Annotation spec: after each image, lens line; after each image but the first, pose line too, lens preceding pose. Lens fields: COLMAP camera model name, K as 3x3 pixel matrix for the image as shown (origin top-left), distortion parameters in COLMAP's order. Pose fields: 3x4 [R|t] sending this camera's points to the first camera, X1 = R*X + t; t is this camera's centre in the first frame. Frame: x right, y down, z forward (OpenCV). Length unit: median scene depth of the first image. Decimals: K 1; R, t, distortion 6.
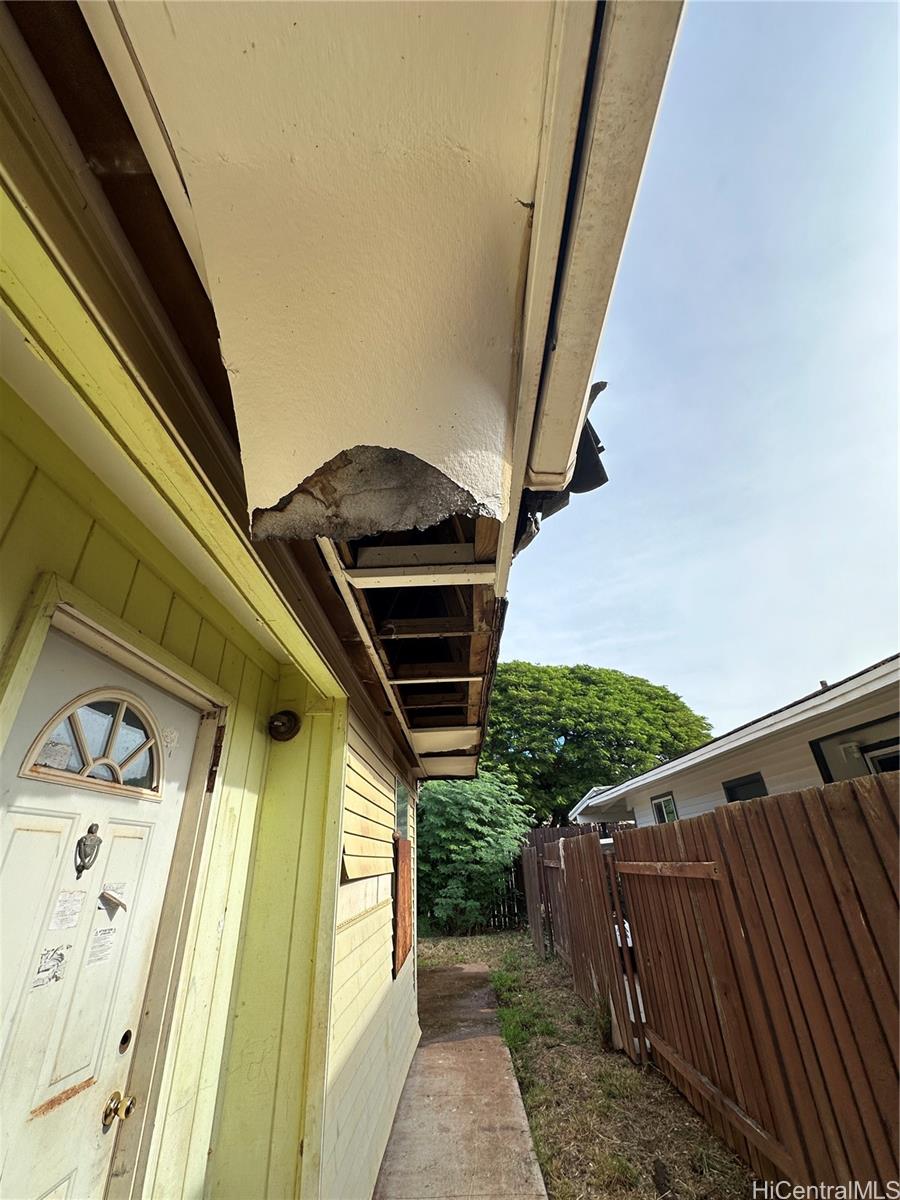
lens RADIAL K [[480.8, 0, 449.0], [0, 480.8, 606.1], [0, 0, 1]] dist [-0.004562, 0.000791]
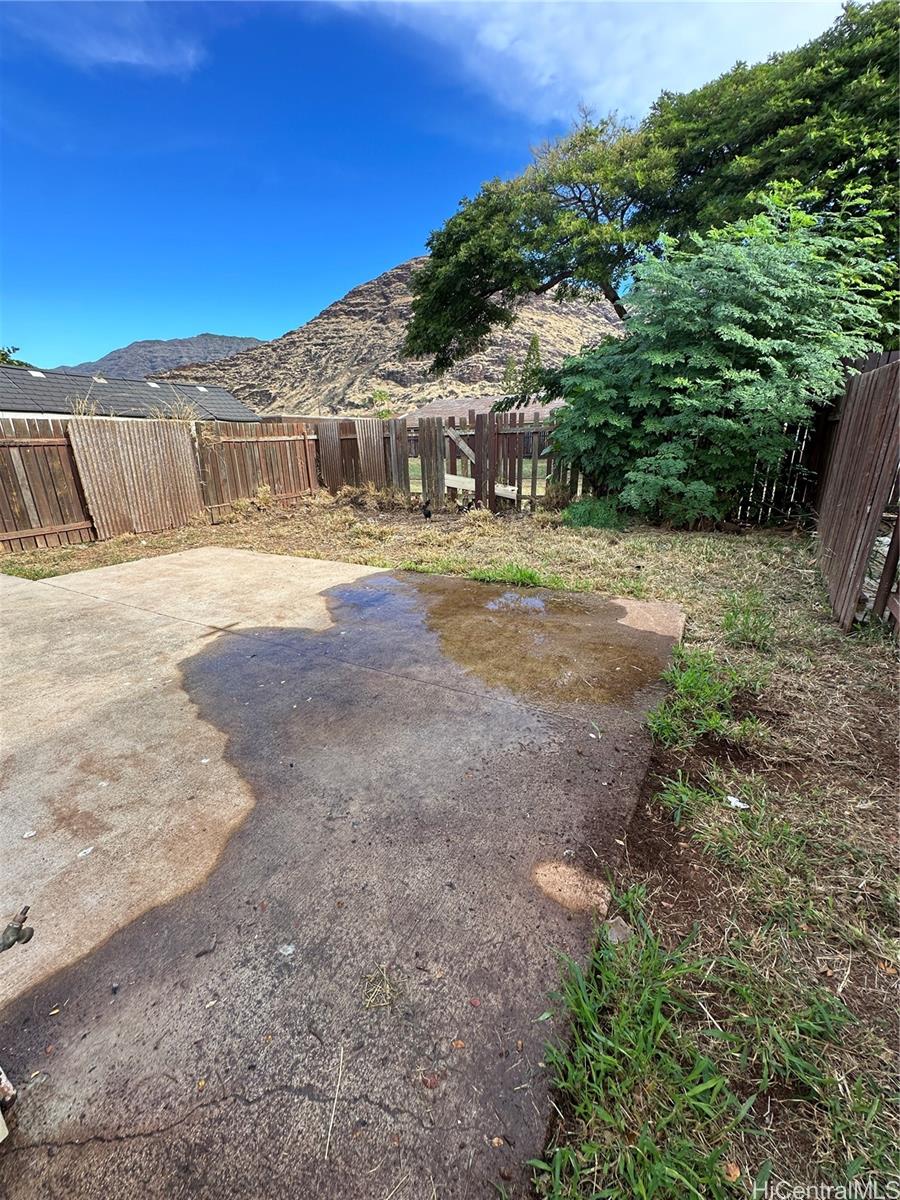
lens RADIAL K [[480.8, 0, 449.1], [0, 480.8, 603.0], [0, 0, 1]] dist [-0.004562, 0.000791]
pose [[0.882492, 0.172622, -0.437504, 0.054194], [0.206573, 0.693428, 0.690279, 0.263610], [0.422535, -0.699542, 0.576285, 0.447924]]
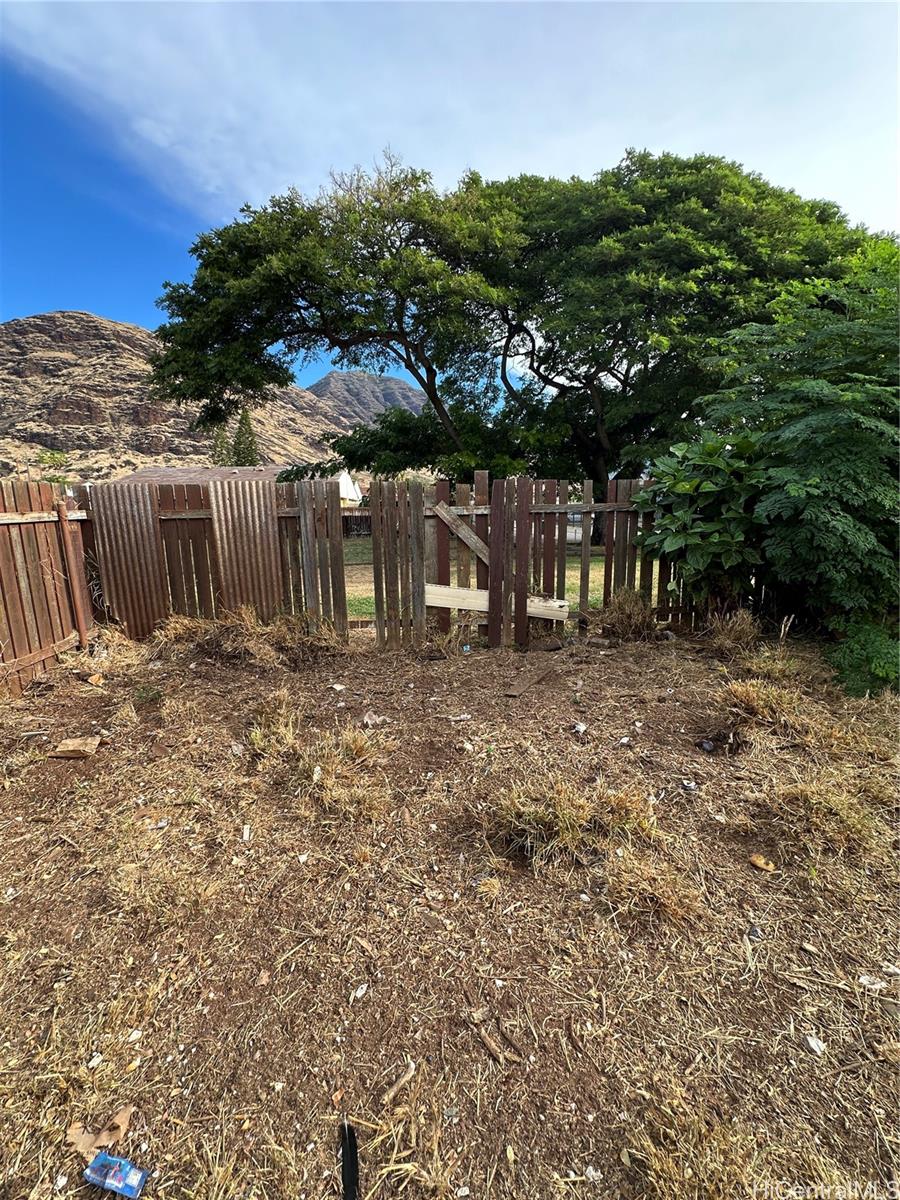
lens RADIAL K [[480.8, 0, 441.3], [0, 480.8, 600.1], [0, 0, 1]] dist [-0.004562, 0.000791]
pose [[0.995479, 0.012953, 0.094099, -0.380675], [-0.068505, 0.784146, 0.616784, 0.417002], [-0.065798, -0.620441, 0.781488, 0.721786]]
